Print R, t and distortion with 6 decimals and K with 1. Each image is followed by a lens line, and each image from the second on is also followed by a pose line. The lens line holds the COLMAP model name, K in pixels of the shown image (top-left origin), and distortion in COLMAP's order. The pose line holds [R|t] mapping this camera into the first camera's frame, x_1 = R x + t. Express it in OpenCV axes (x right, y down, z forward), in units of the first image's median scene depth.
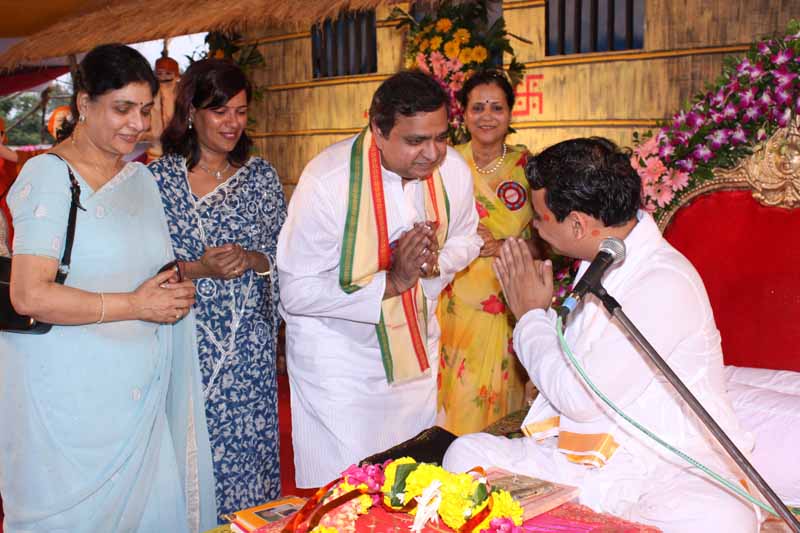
lens RADIAL K [[933.8, 0, 400.0], [0, 933.8, 266.5], [0, 0, 1]] dist [-0.070829, 0.035543]
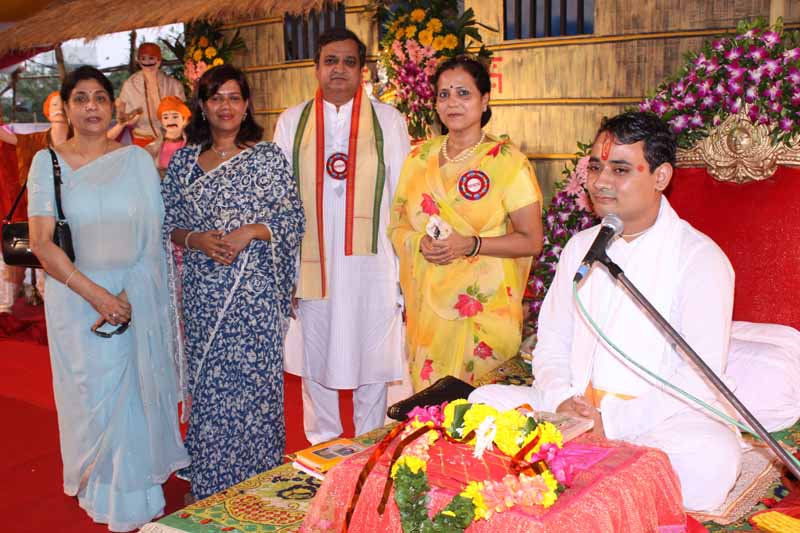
lens RADIAL K [[884.1, 0, 400.0], [0, 884.1, 266.5], [0, 0, 1]] dist [-0.078672, 0.030933]
pose [[0.997835, -0.022354, 0.061853, -0.044868], [0.019795, 0.998935, 0.041666, -0.006423], [-0.062719, -0.040352, 0.997215, -0.047464]]
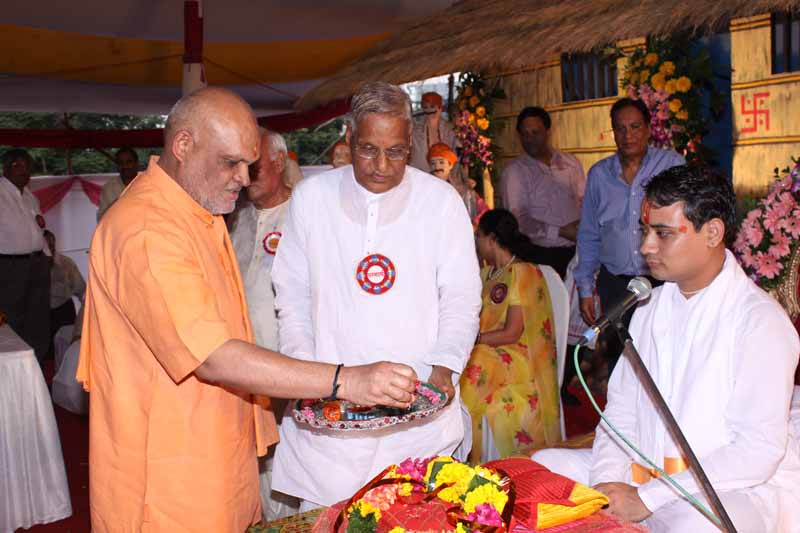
lens RADIAL K [[884.1, 0, 400.0], [0, 884.1, 266.5], [0, 0, 1]] dist [-0.078672, 0.030933]
pose [[0.940891, 0.001192, -0.338708, 0.117871], [0.001089, 0.999978, 0.006545, -0.023894], [0.338708, -0.006527, 0.940869, -0.064768]]
